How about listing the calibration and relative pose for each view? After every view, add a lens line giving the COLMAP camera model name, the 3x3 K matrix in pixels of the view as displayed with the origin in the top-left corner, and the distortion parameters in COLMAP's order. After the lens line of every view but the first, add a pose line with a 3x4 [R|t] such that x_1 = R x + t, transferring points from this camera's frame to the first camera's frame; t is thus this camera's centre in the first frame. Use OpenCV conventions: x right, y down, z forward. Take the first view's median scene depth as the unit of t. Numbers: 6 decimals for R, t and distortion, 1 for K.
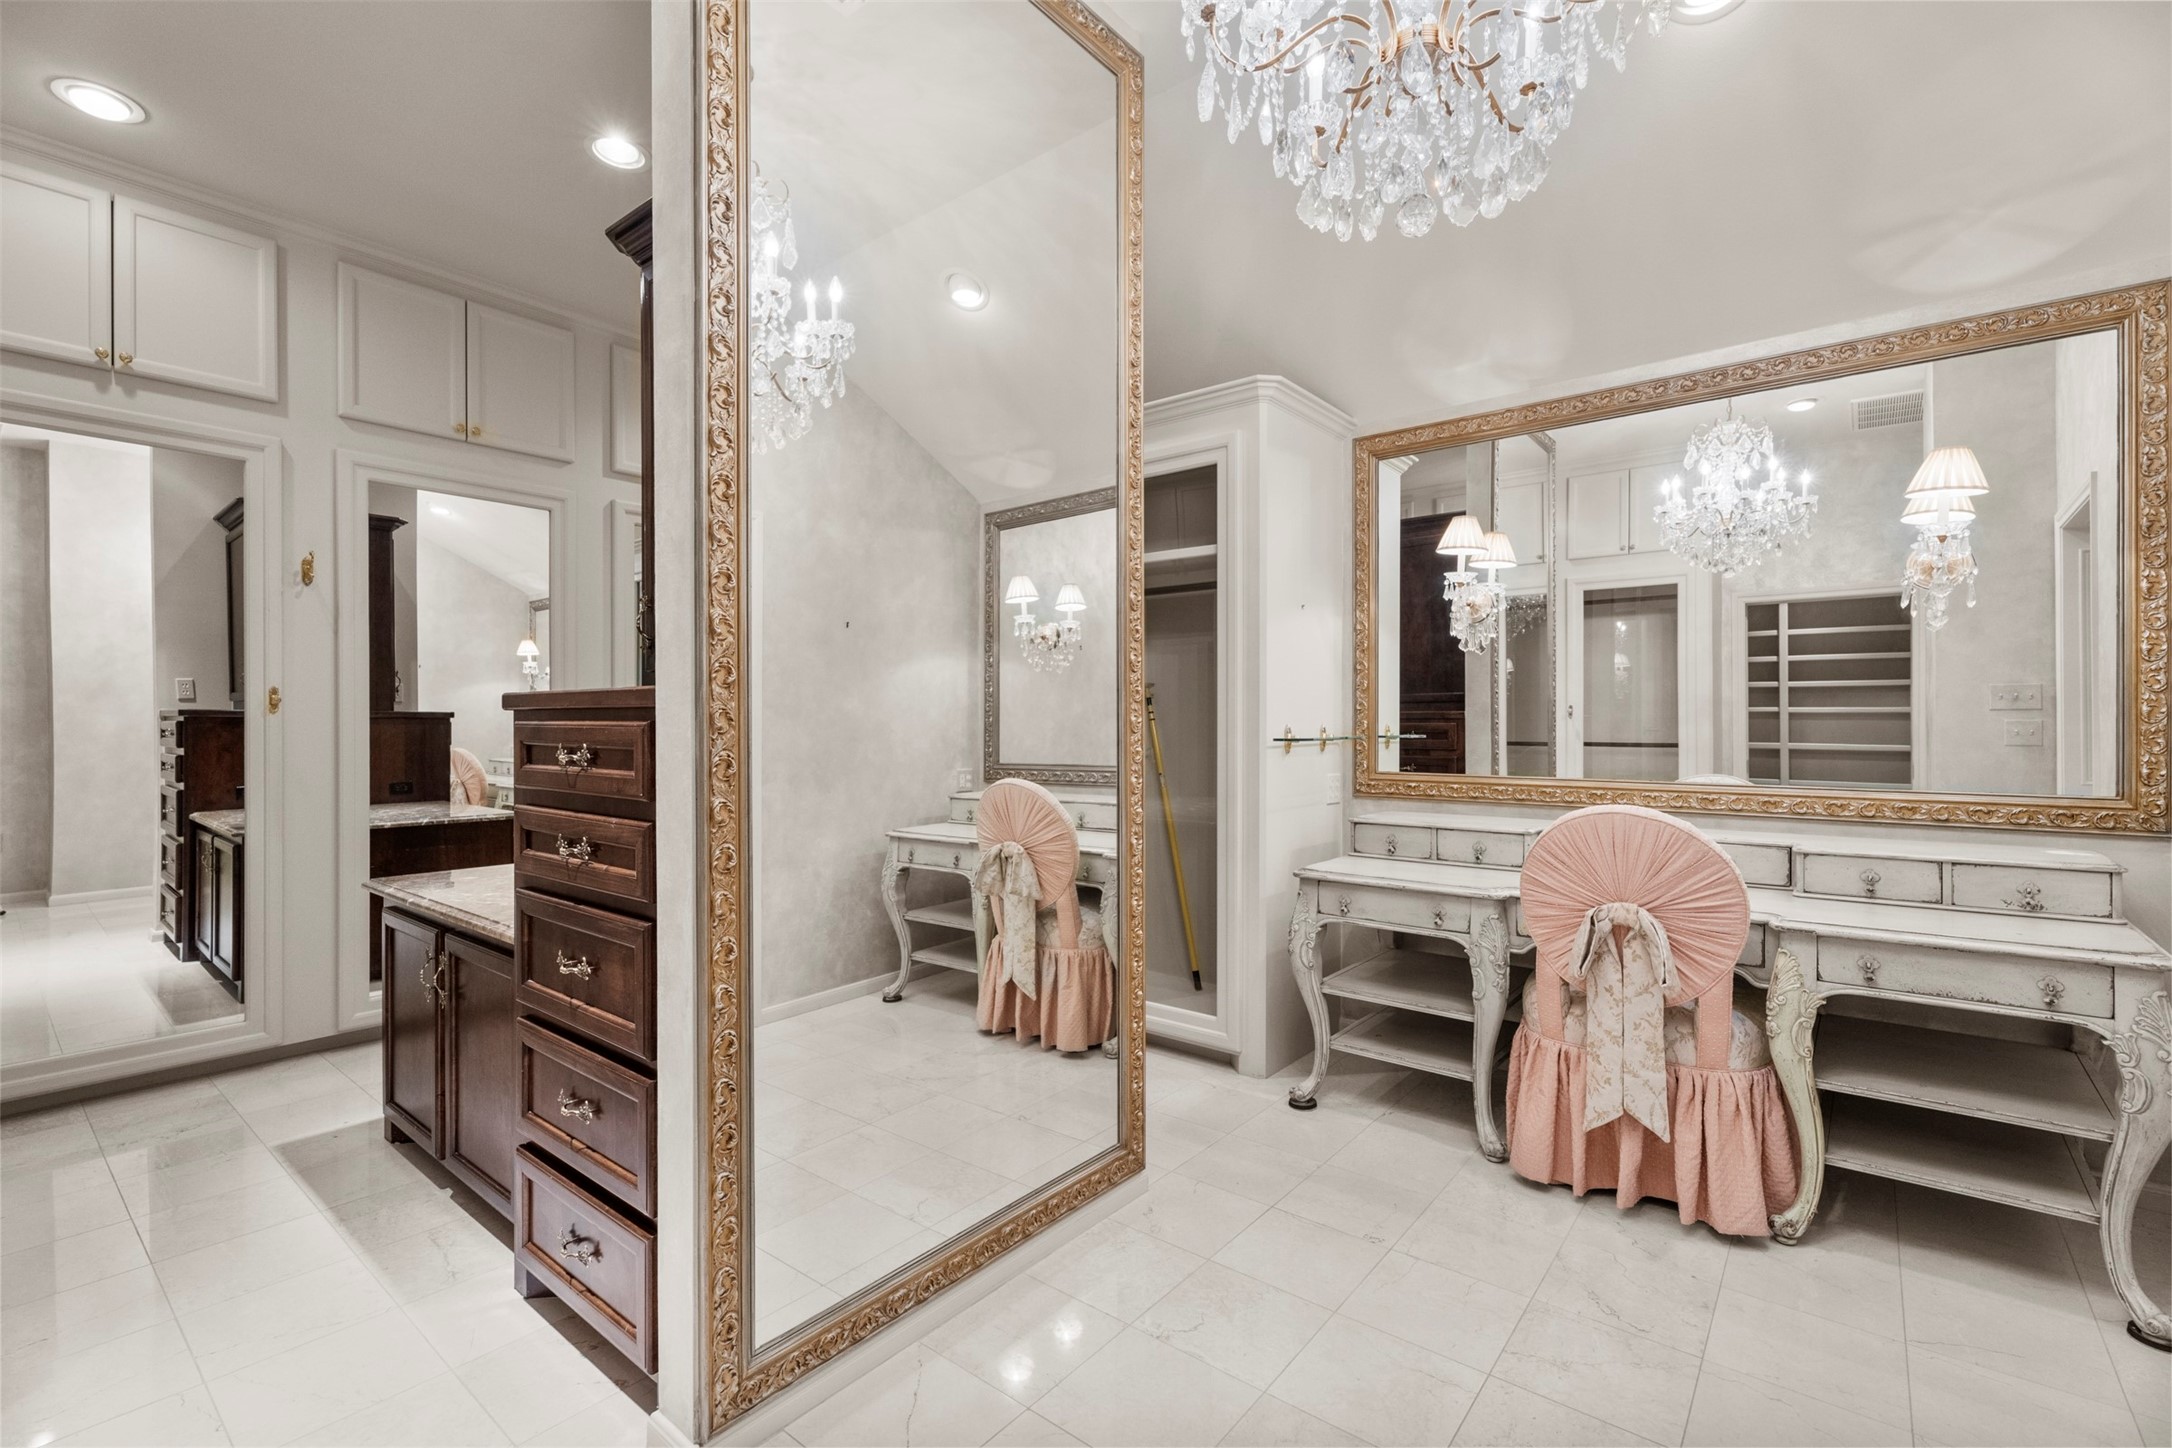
lens RADIAL K [[969.2, 0, 1072.2], [0, 969.2, 727.7], [0, 0, 1]] dist [0.000141, -0.000199]
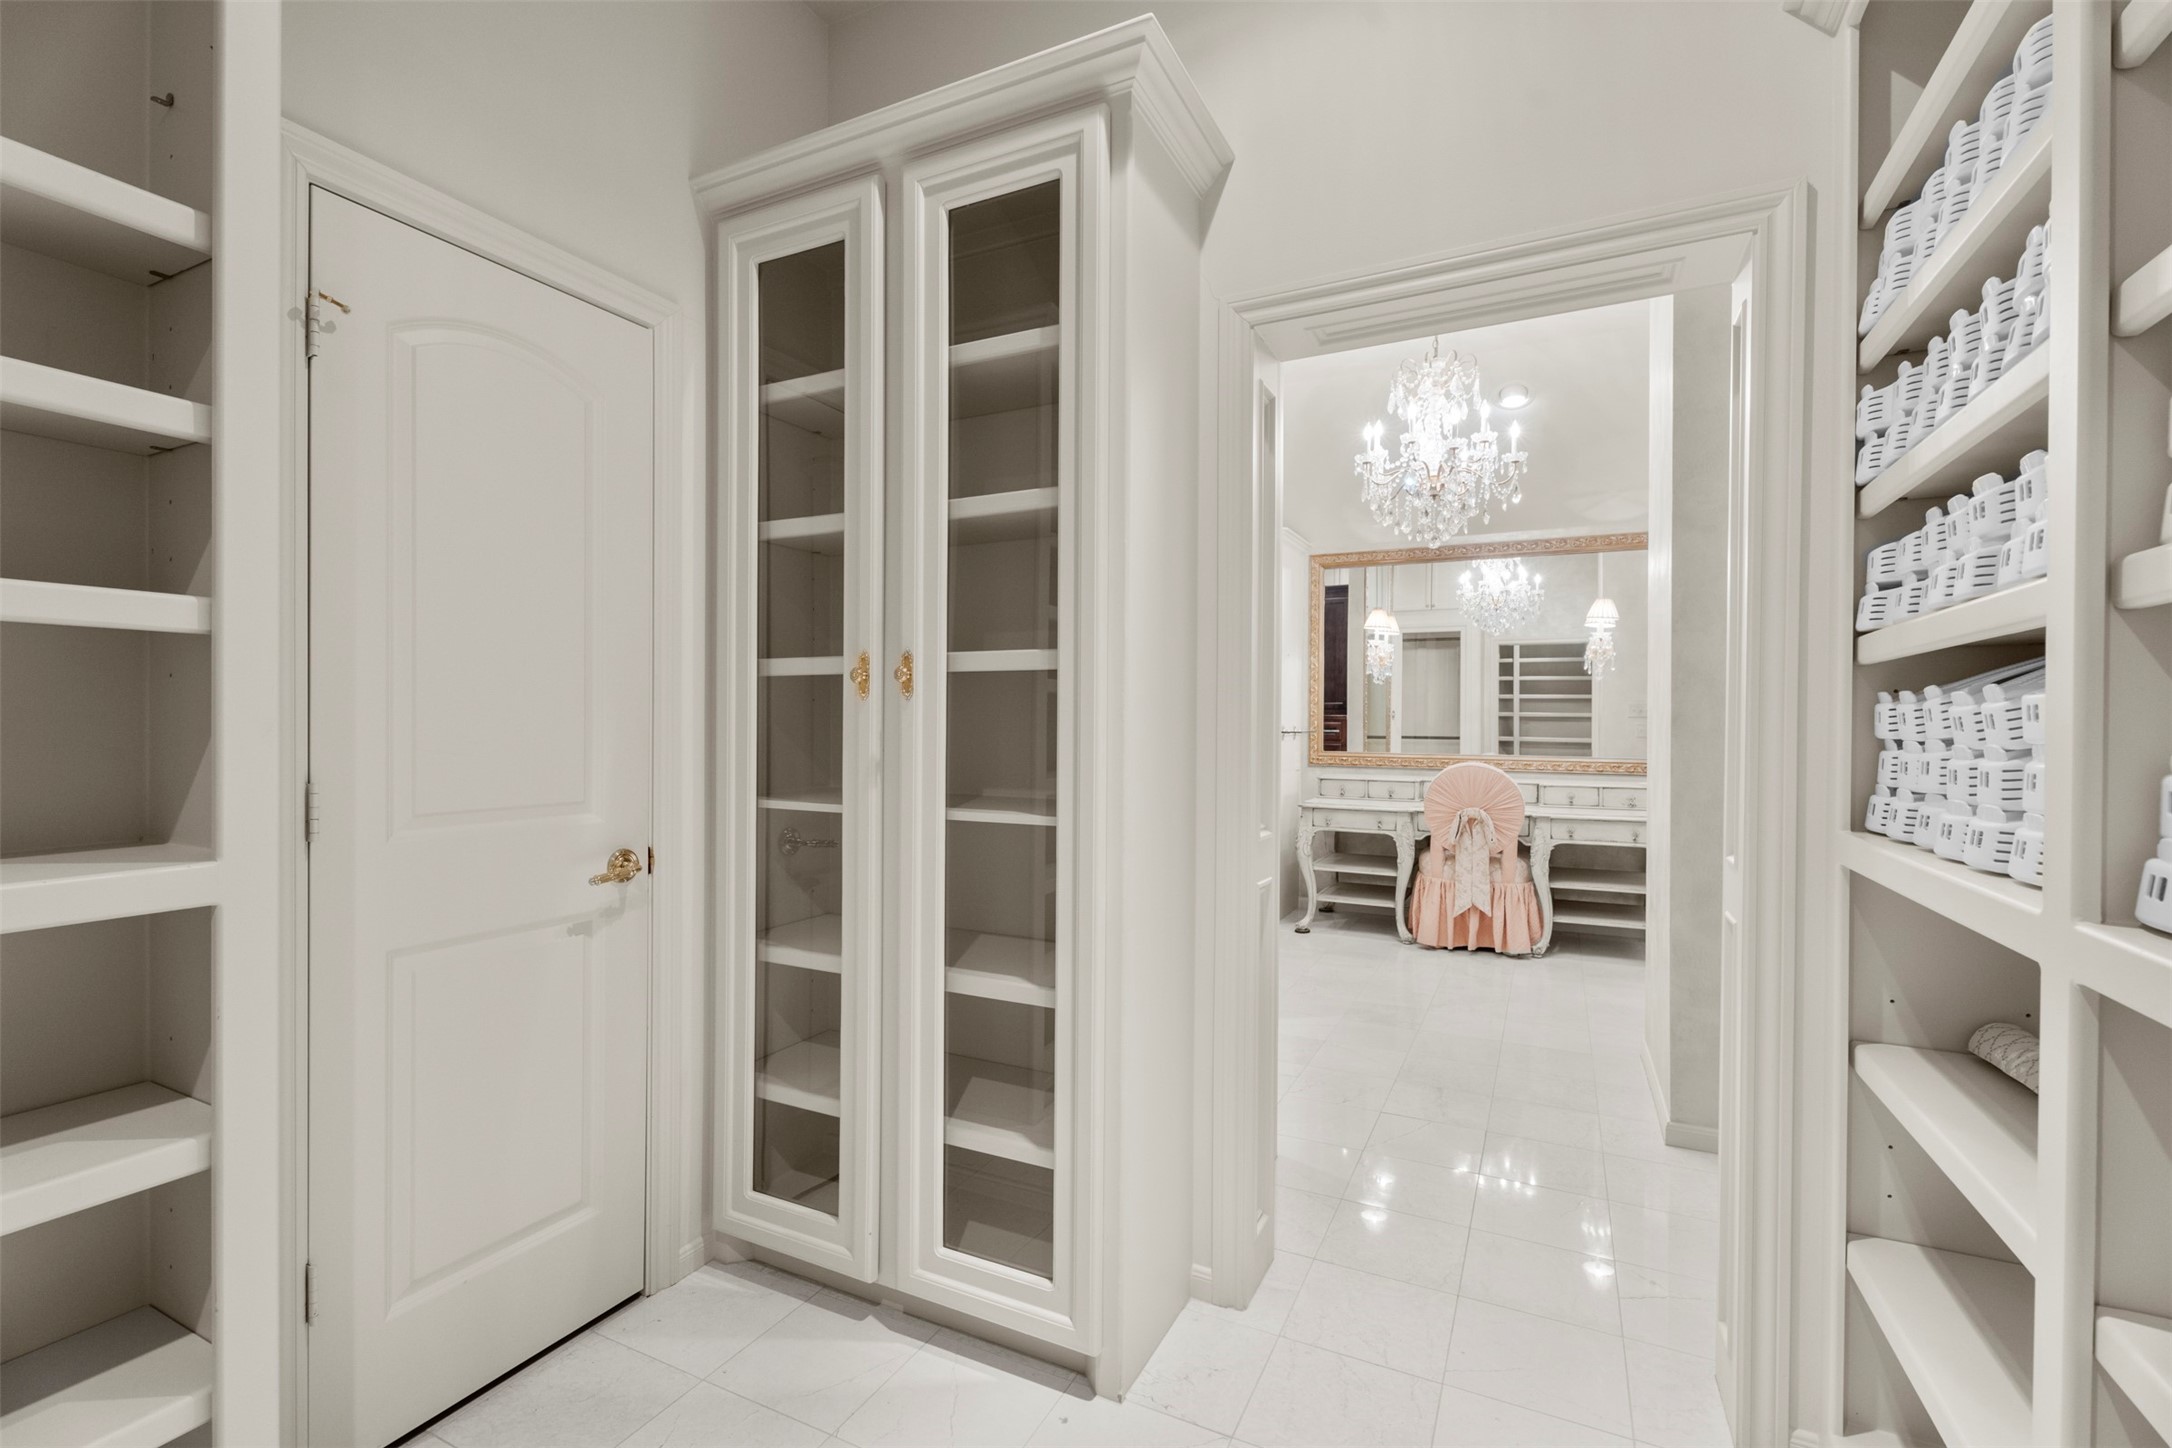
lens RADIAL K [[969.2, 0, 1091.0], [0, 969.2, 723.0], [0, 0, 1]] dist [0.000141, -0.000199]
pose [[0.972663, 0.007457, 0.232102, -0.701440], [-0.007792, 0.999970, 0.000526, -0.002335], [-0.232091, -0.002320, 0.972691, -0.831002]]
